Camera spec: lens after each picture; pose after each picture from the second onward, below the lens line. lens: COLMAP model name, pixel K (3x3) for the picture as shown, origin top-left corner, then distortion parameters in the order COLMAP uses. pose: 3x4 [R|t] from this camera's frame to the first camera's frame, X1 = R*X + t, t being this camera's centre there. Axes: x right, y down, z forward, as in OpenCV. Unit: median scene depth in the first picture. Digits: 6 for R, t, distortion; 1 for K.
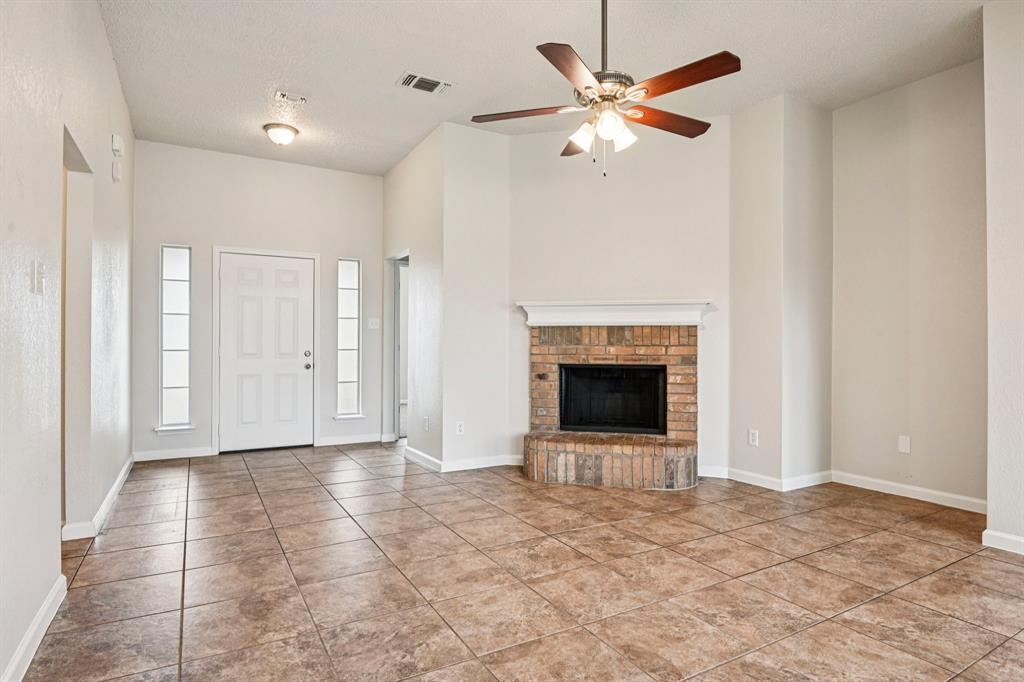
lens RADIAL K [[541.3, 0, 512.0], [0, 541.3, 341.0], [0, 0, 1]] dist [-0.014429, -0.004462]
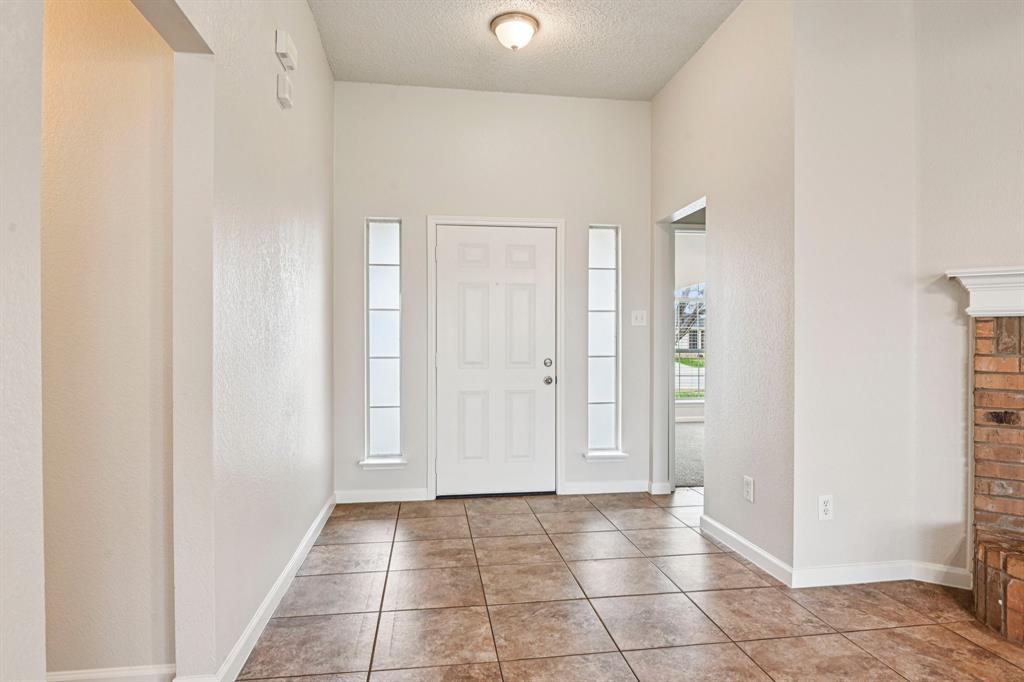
lens RADIAL K [[580.6, 0, 512.0], [0, 580.6, 341.0], [0, 0, 1]] dist [-0.013920, -0.001114]
pose [[0.925467, -0.002807, -0.378817, -0.153127], [0.003989, 0.999989, 0.002333, -0.007462], [0.378807, -0.003670, 0.925469, 0.319099]]
